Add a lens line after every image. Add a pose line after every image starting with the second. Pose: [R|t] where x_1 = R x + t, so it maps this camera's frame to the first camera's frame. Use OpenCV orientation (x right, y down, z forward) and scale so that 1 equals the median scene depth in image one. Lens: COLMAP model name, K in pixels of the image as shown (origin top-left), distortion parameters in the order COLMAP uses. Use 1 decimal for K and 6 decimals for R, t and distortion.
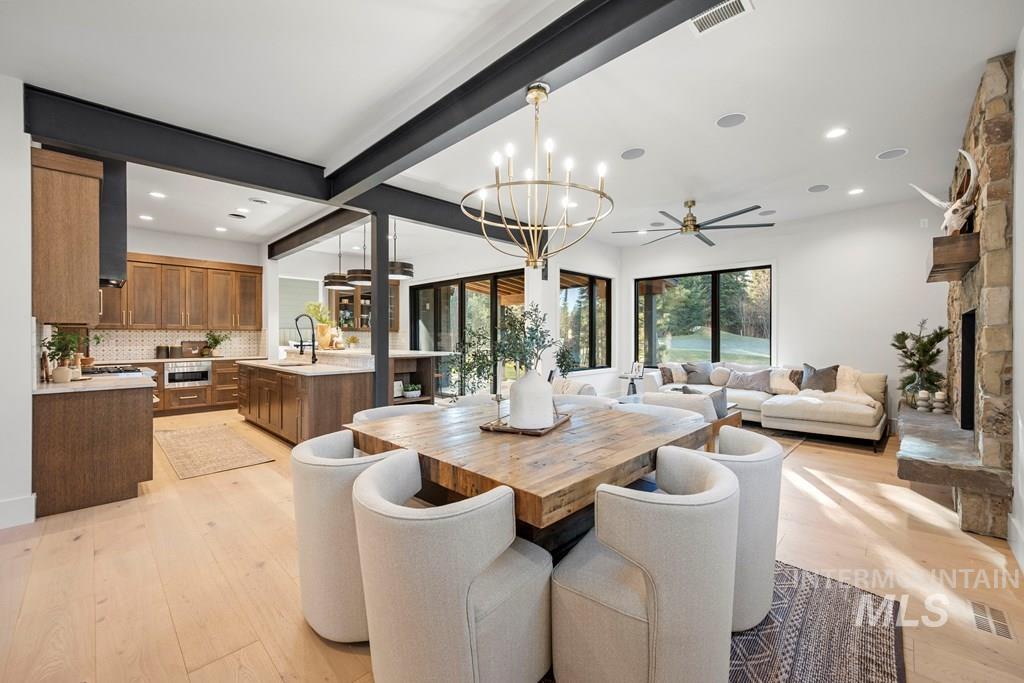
lens RADIAL K [[407.2, 0, 514.6], [0, 407.2, 337.3], [0, 0, 1]] dist [0.000901, 0.000146]
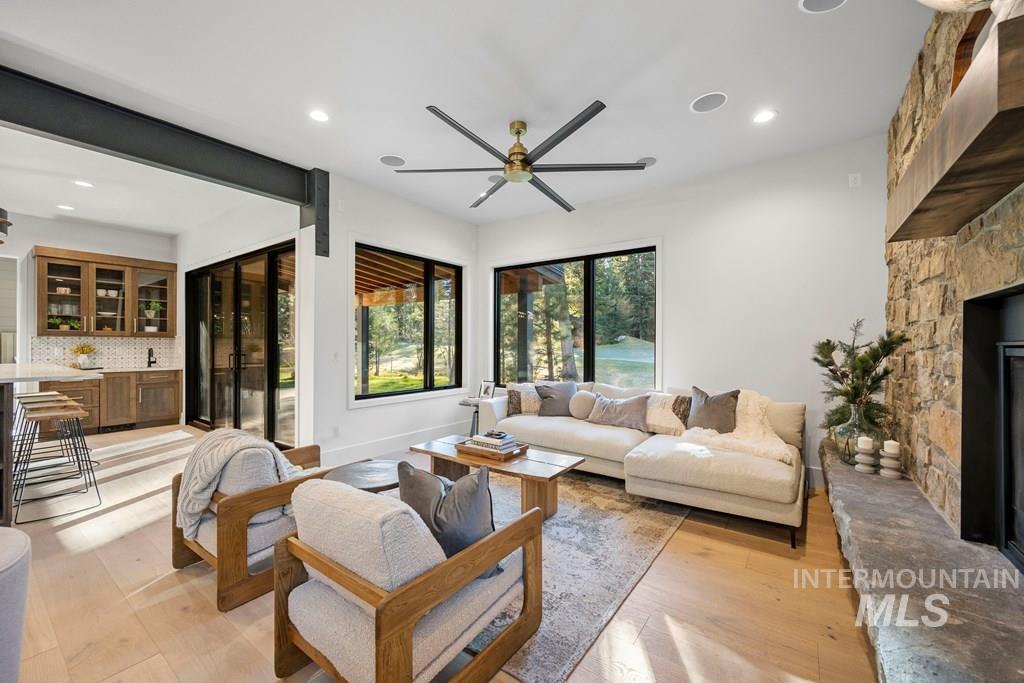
lens RADIAL K [[404.4, 0, 511.4], [0, 404.4, 346.2], [0, 0, 1]] dist [0.000591, 0.000053]
pose [[0.989637, 0.002688, 0.143564, 0.337454], [-0.002727, 0.999996, 0.000073, -0.001097], [-0.143563, -0.000463, 0.989641, 0.407162]]
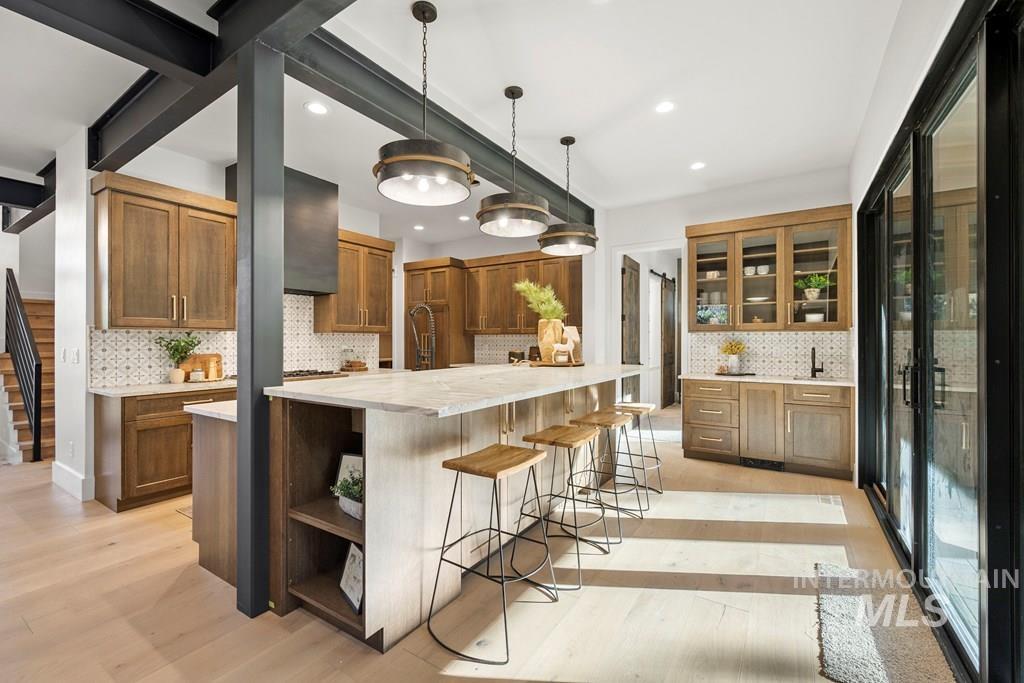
lens RADIAL K [[432.8, 0, 511.3], [0, 432.8, 342.4], [0, 0, 1]] dist [0.000410, 0.000044]
pose [[0.201178, 0.001079, -0.979554, 0.135713], [-0.005180, 0.999987, 0.000037, 0.000090], [0.979541, 0.005067, 0.201181, 1.031368]]
